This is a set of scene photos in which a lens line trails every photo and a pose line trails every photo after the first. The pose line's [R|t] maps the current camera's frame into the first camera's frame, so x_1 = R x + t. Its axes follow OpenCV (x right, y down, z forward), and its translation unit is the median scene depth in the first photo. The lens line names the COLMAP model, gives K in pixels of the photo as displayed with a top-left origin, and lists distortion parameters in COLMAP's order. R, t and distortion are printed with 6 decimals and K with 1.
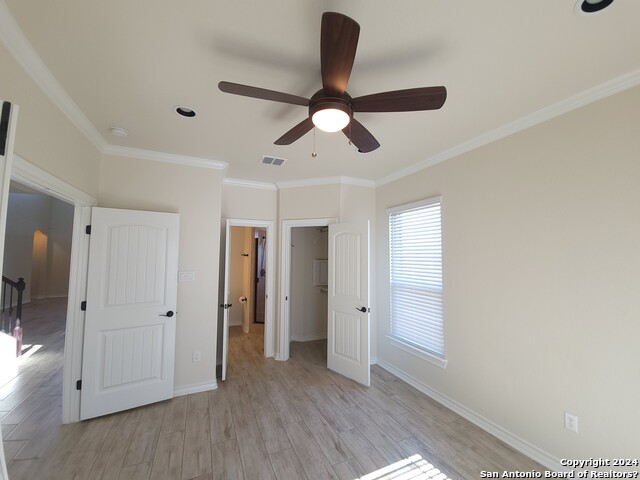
lens RADIAL K [[258.9, 0, 321.5], [0, 258.9, 239.9], [0, 0, 1]] dist [0.001125, -0.000447]
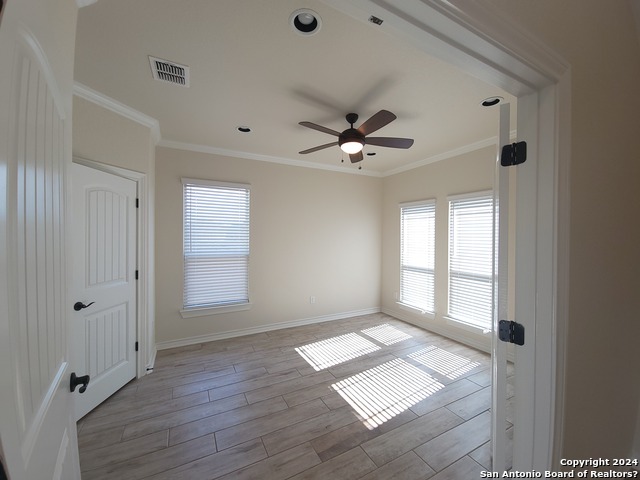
lens RADIAL K [[258.9, 0, 321.9], [0, 258.9, 239.9], [0, 0, 1]] dist [0.001125, -0.000447]
pose [[-0.056323, -0.015727, 0.998289, -1.158309], [-0.071203, 0.997393, 0.011696, 0.094724], [-0.995870, -0.070422, -0.057296, 0.878576]]
